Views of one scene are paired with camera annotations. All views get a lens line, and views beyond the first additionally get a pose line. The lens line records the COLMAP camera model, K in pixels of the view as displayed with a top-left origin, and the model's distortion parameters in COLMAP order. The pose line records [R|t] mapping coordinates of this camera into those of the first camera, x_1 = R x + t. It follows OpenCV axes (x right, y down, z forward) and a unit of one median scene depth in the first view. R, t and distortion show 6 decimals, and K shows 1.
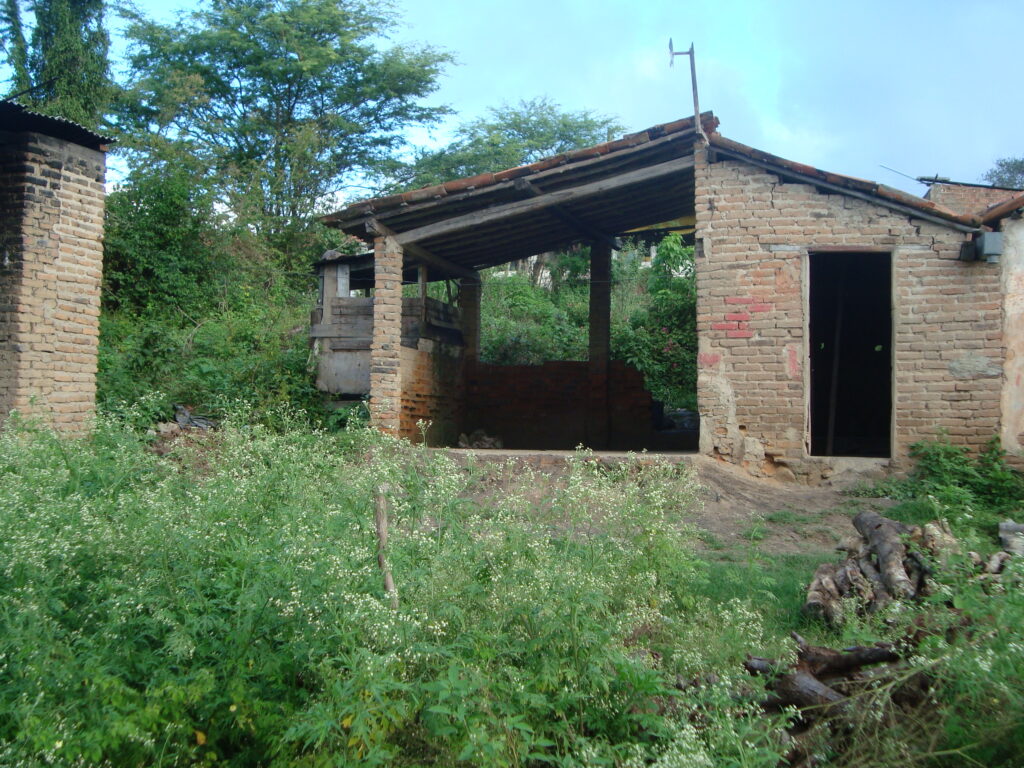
lens RADIAL K [[1348.1, 0, 514.6], [0, 1348.1, 361.9], [0, 0, 1]] dist [-0.062038, 0.047580]
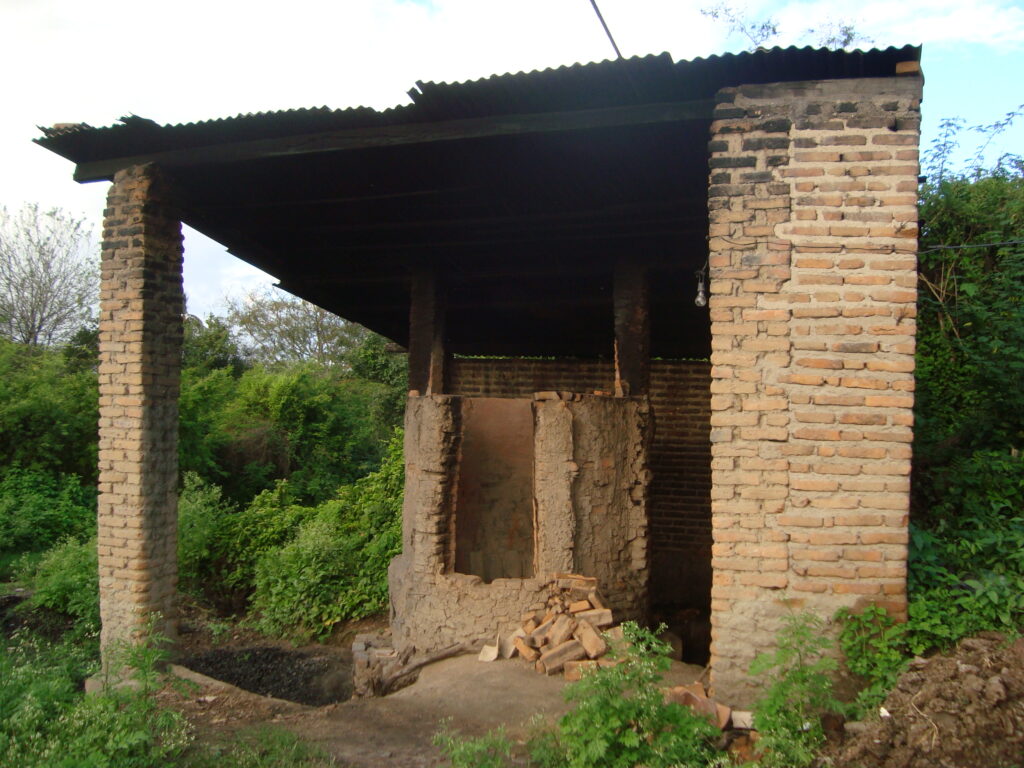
lens RADIAL K [[996.8, 0, 512.8], [0, 996.8, 375.8], [0, 0, 1]] dist [-0.228436, 0.246056]
pose [[0.047677, -0.021771, -0.998626, 0.076796], [0.033725, 0.999228, -0.020174, -0.029755], [0.998293, -0.032717, 0.048375, 0.817478]]
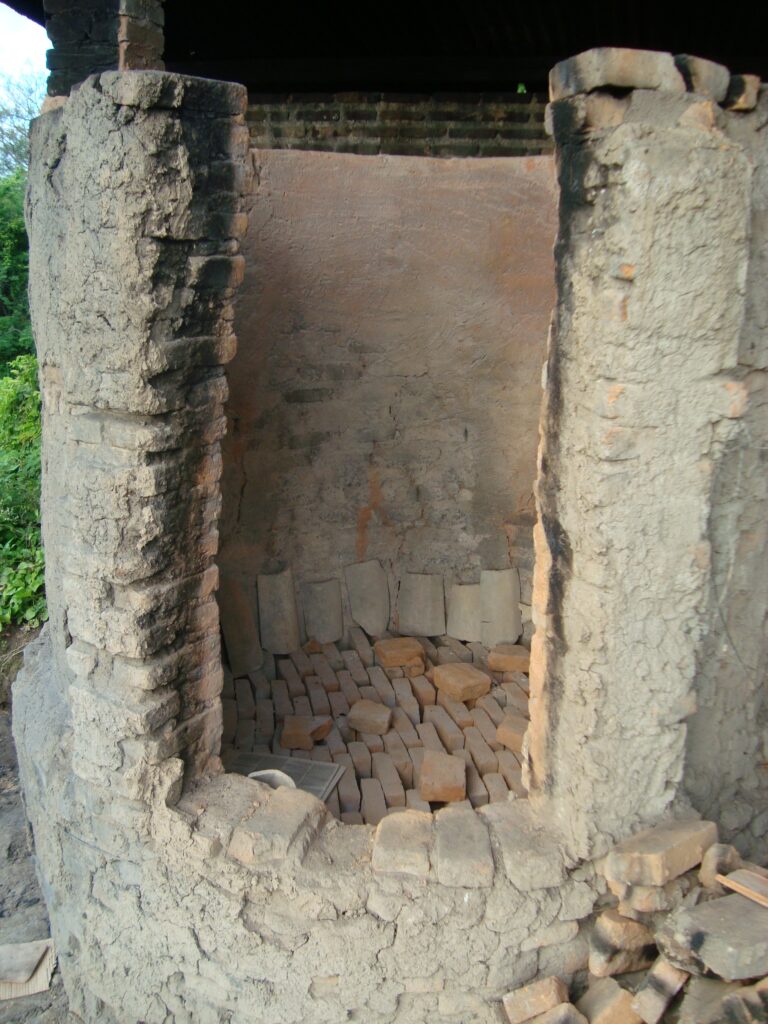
lens RADIAL K [[996.8, 0, 384.0], [0, 996.8, 512.0], [0, 0, 1]] dist [-0.228436, 0.246056]
pose [[0.157760, 0.277509, -0.947682, -0.401213], [0.021870, 0.958482, 0.284312, -0.009897], [0.987235, -0.065579, 0.145142, 0.812836]]
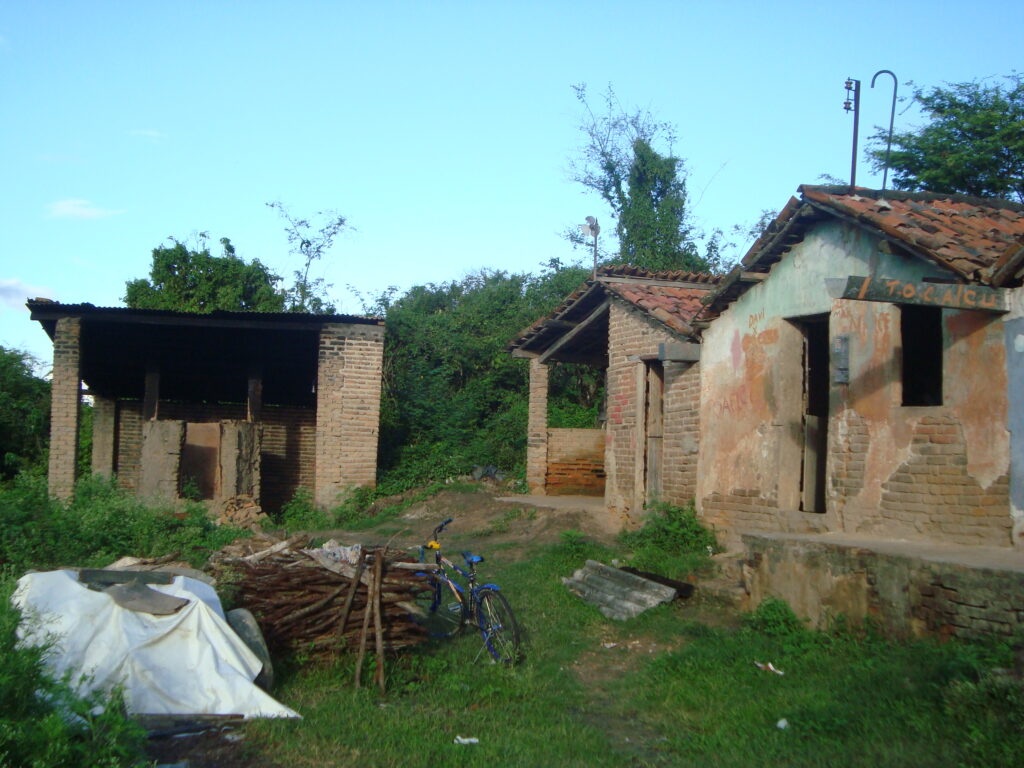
lens RADIAL K [[1348.1, 0, 514.6], [0, 1348.1, 361.9], [0, 0, 1]] dist [-0.062038, 0.047580]
pose [[0.543890, -0.043373, -0.838035, 1.332798], [0.013988, 0.998993, -0.042625, -0.026380], [0.839040, 0.011461, 0.543949, 0.155870]]
